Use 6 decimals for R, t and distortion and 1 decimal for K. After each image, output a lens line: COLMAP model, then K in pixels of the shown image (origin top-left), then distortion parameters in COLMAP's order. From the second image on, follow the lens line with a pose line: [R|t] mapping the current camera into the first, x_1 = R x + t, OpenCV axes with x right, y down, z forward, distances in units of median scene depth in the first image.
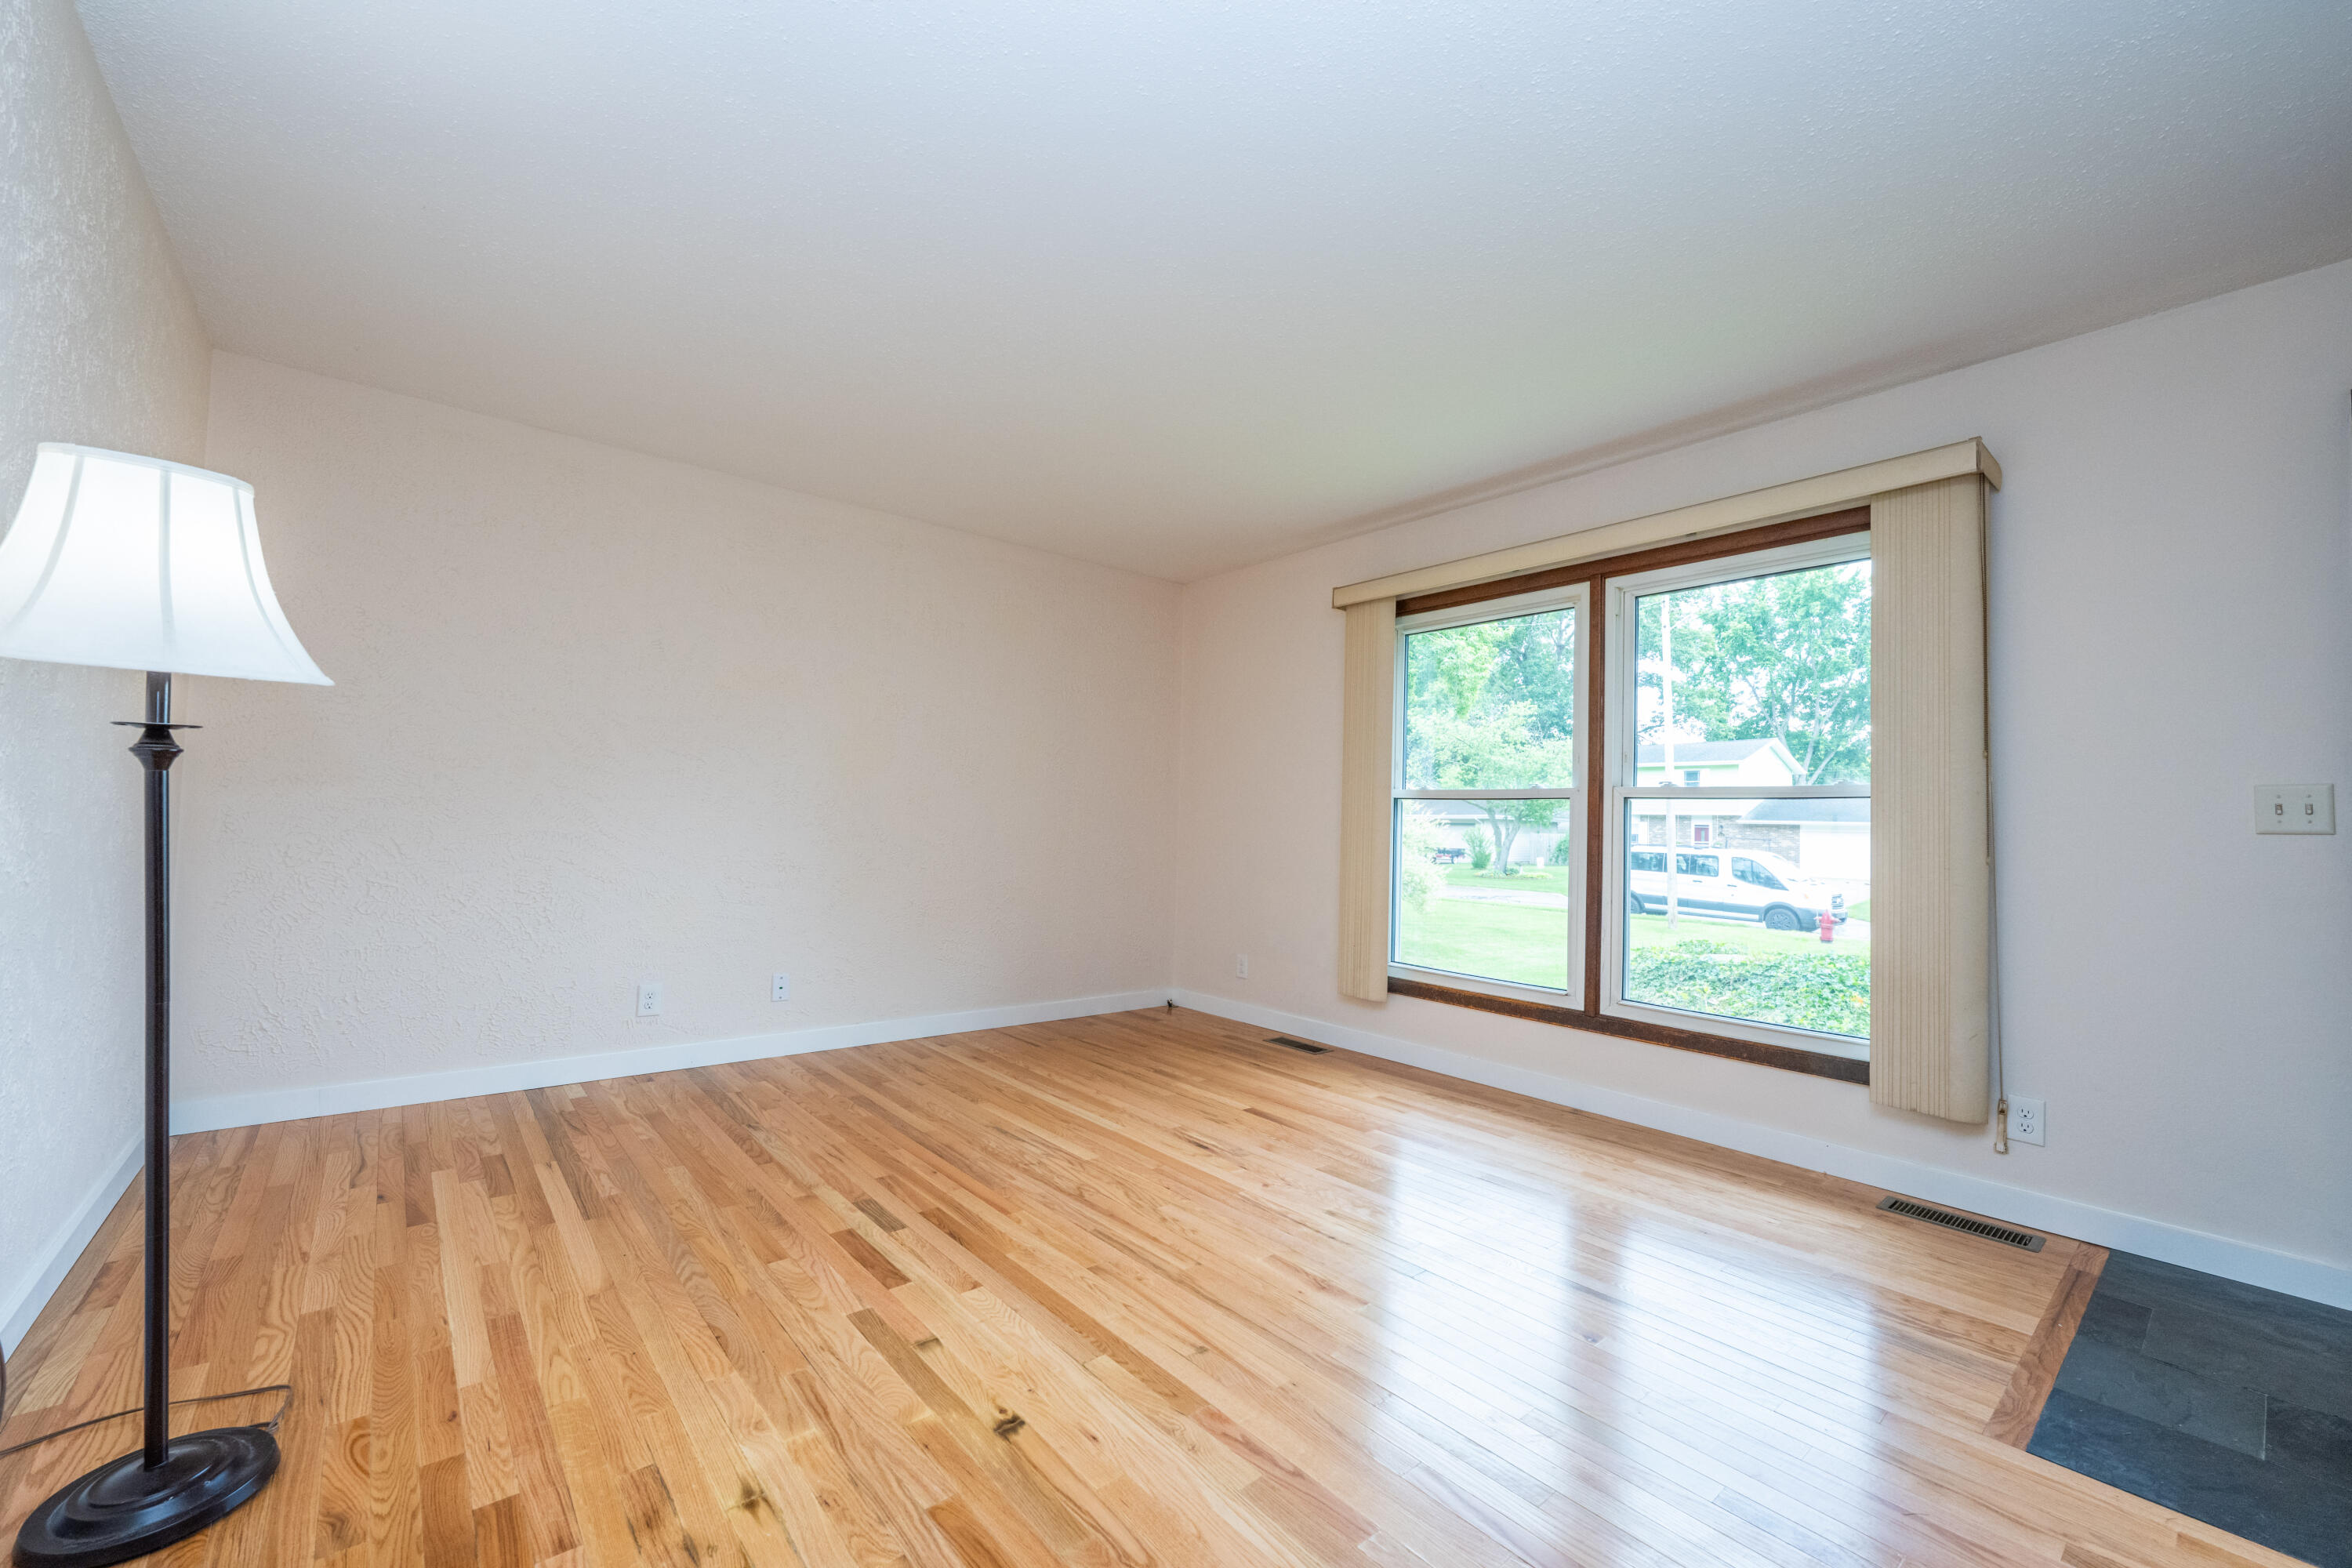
lens RADIAL K [[935.6, 0, 1168.3], [0, 935.6, 782.7], [0, 0, 1]] dist [-0.001791, -0.000096]
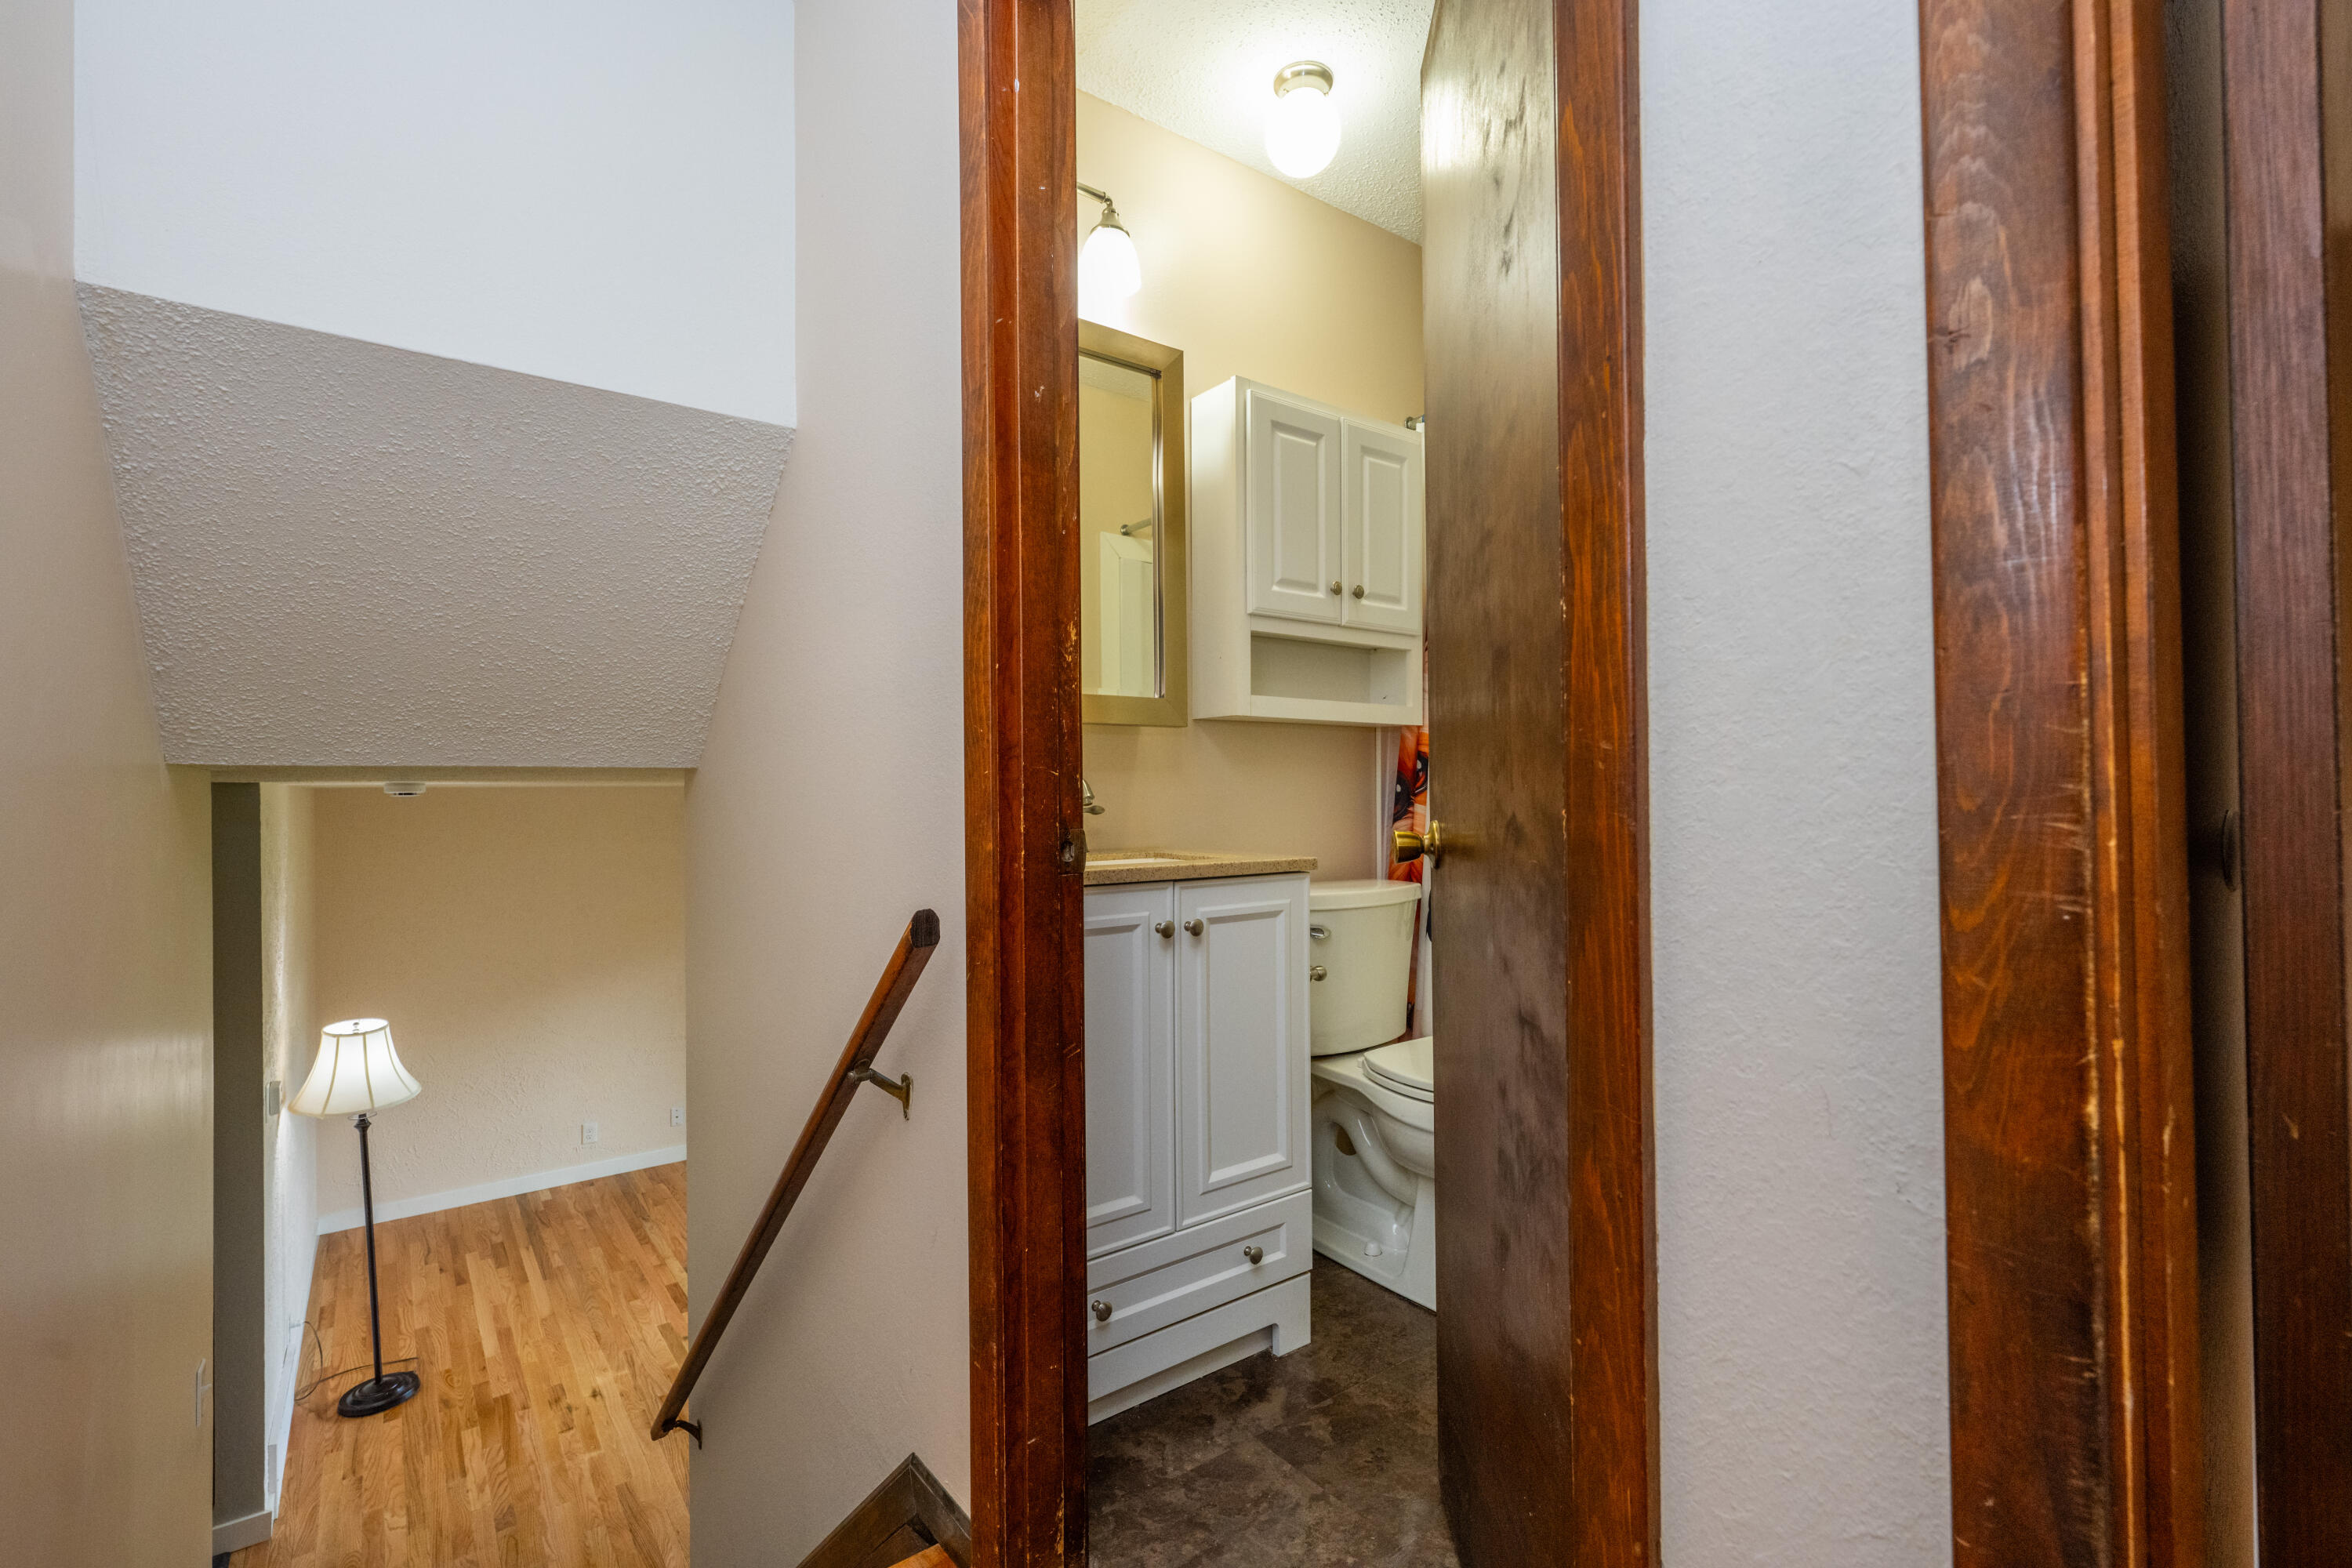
lens RADIAL K [[1046.1, 0, 1181.7], [0, 1046.1, 775.8], [0, 0, 1]] dist [0.002204, 0.000302]
pose [[0.998561, -0.034874, -0.040728, 0.881868], [0.036308, 0.998728, 0.035001, -0.649477], [0.039456, -0.036429, 0.998557, -1.160879]]
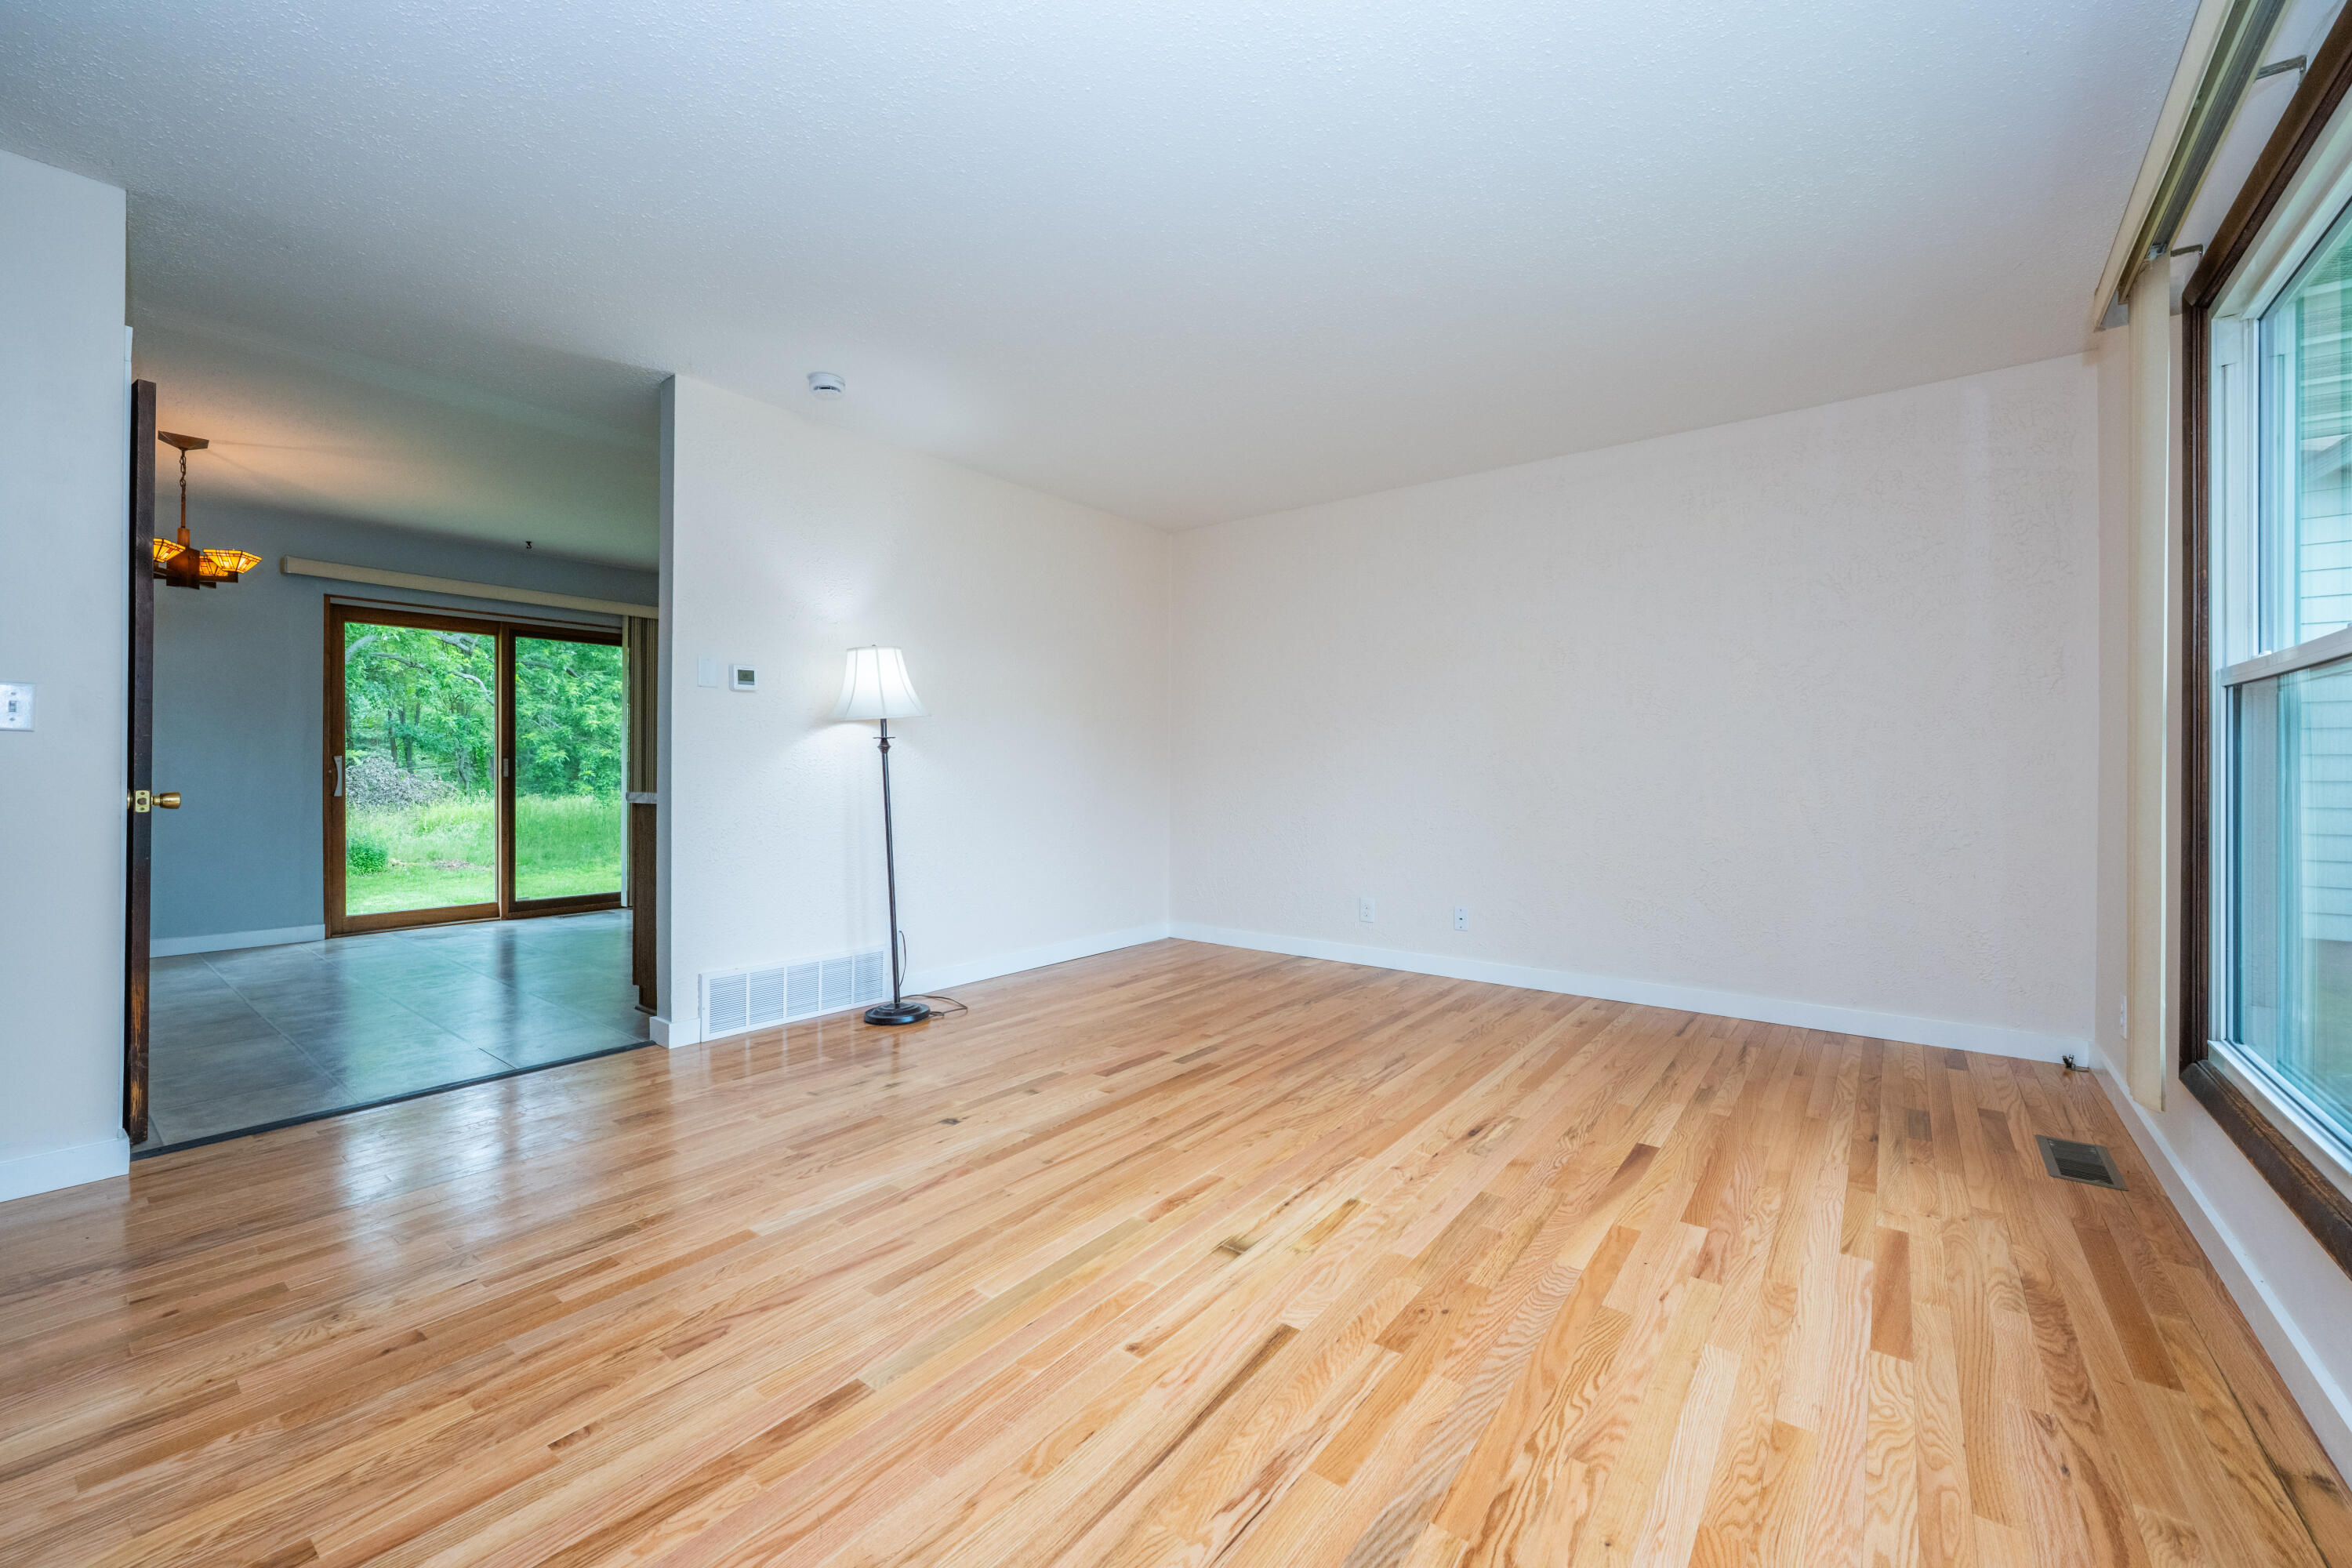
lens RADIAL K [[935.6, 0, 1169.3], [0, 935.6, 771.1], [0, 0, 1]] dist [-0.001791, -0.000096]
pose [[0.205758, -0.028741, -0.978181, 1.111978], [0.047847, 0.998669, -0.019278, 0.079776], [0.977433, -0.042837, 0.206859, 0.753573]]
